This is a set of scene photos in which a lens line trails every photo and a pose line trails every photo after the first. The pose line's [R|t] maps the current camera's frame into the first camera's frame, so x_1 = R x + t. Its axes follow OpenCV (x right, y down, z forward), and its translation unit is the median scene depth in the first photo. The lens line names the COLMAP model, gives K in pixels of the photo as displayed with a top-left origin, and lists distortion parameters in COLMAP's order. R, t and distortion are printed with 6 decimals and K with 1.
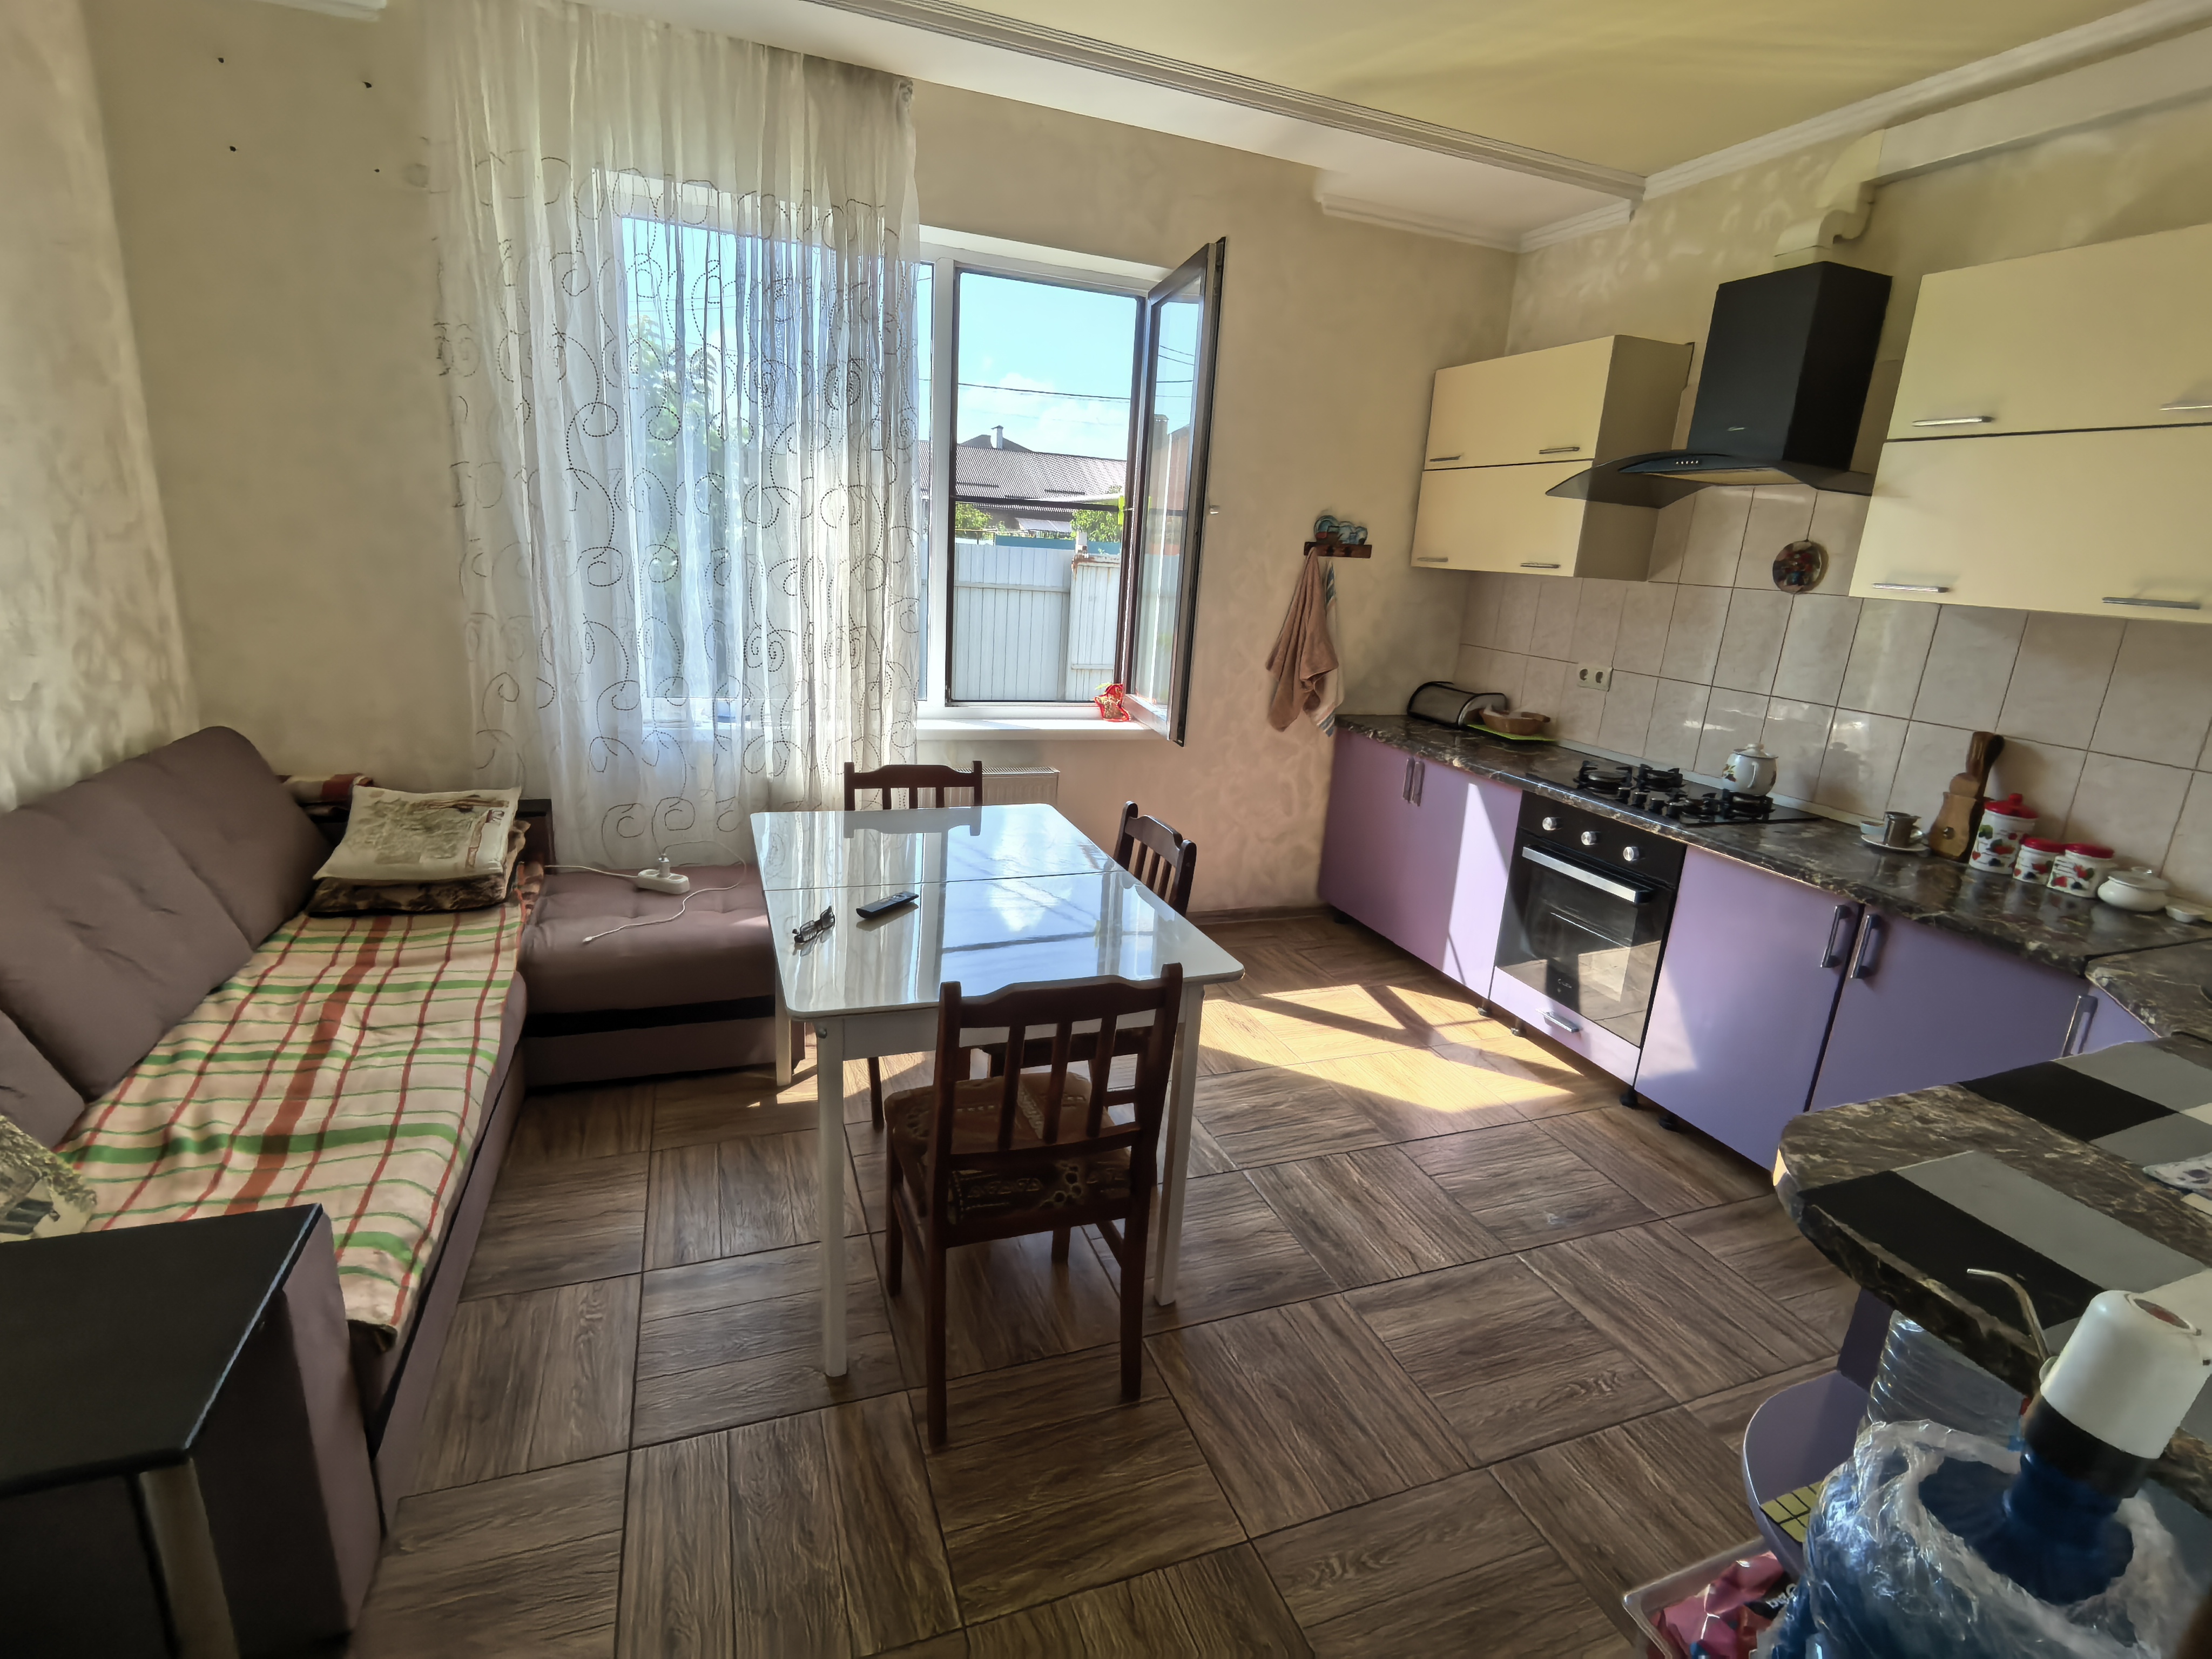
lens RADIAL K [[1050.1, 0, 1102.7], [0, 1050.1, 835.8], [0, 0, 1]] dist [-0.004837, -0.008283]
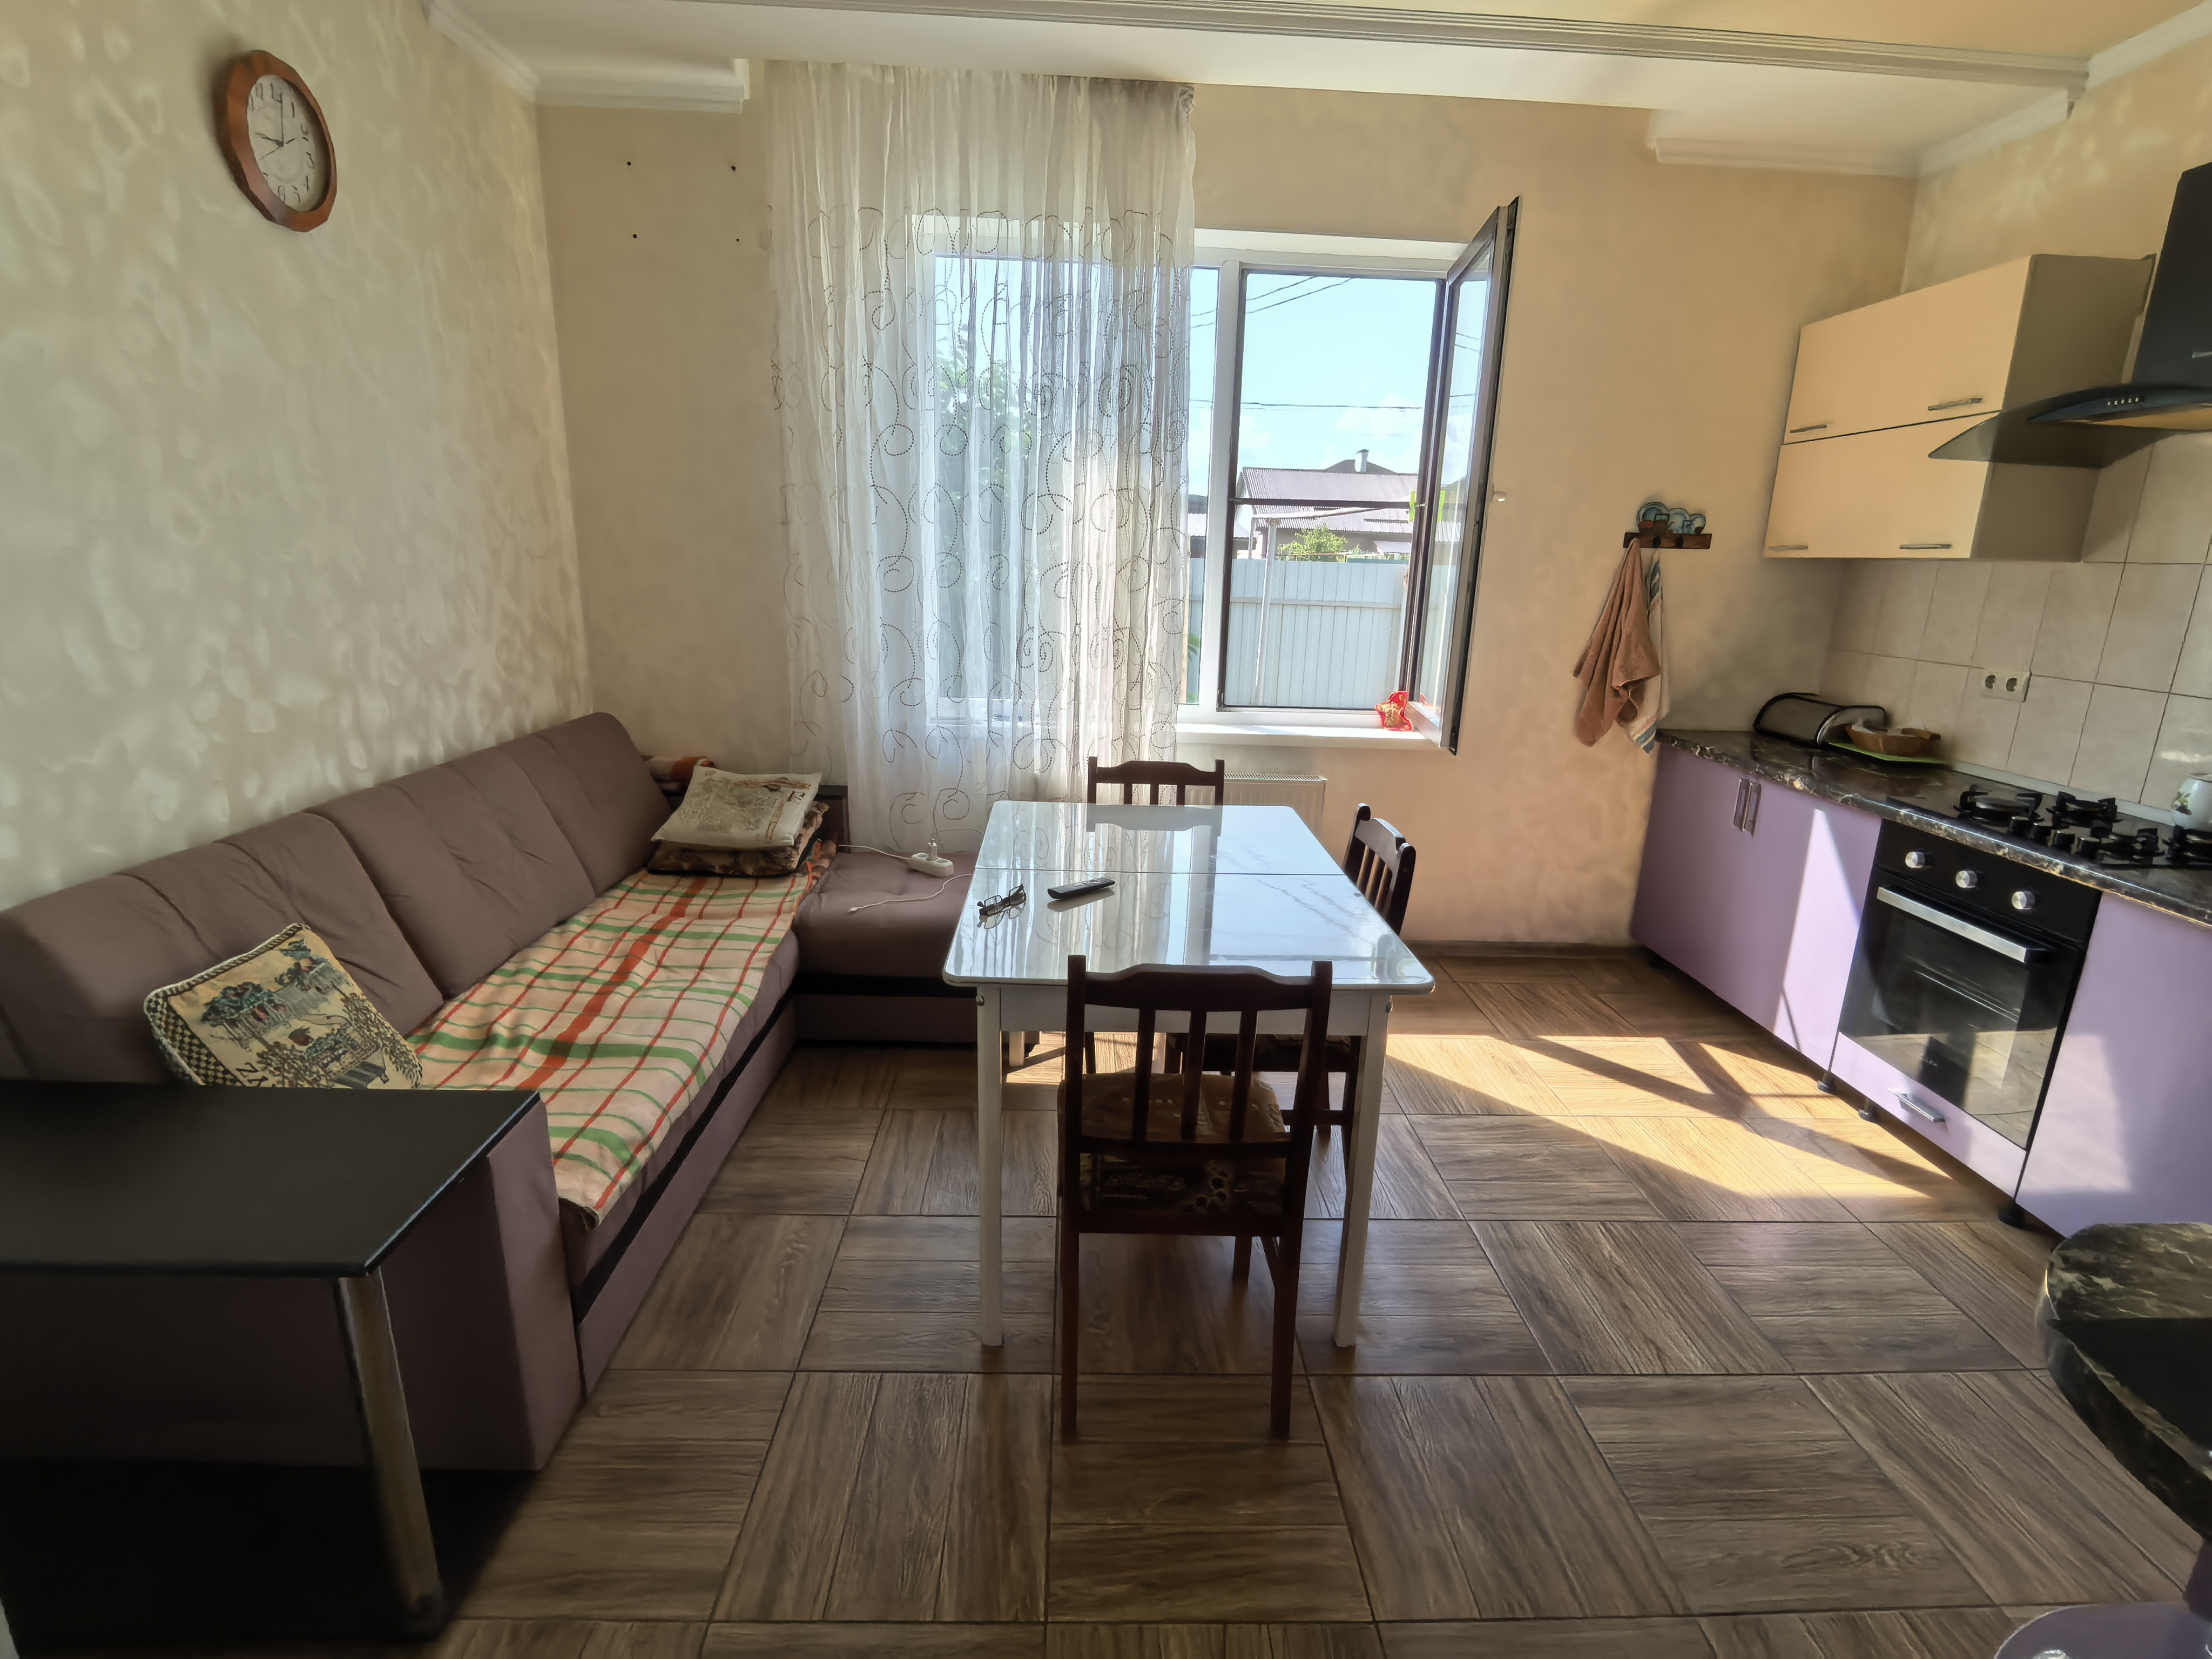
lens RADIAL K [[1050.1, 0, 1102.7], [0, 1050.1, 835.8], [0, 0, 1]] dist [-0.004837, -0.008283]
pose [[0.944865, 0.052084, -0.323291, 0.102225], [-0.060562, 0.998033, -0.016210, 0.022978], [0.321811, 0.034895, 0.946161, 0.040304]]
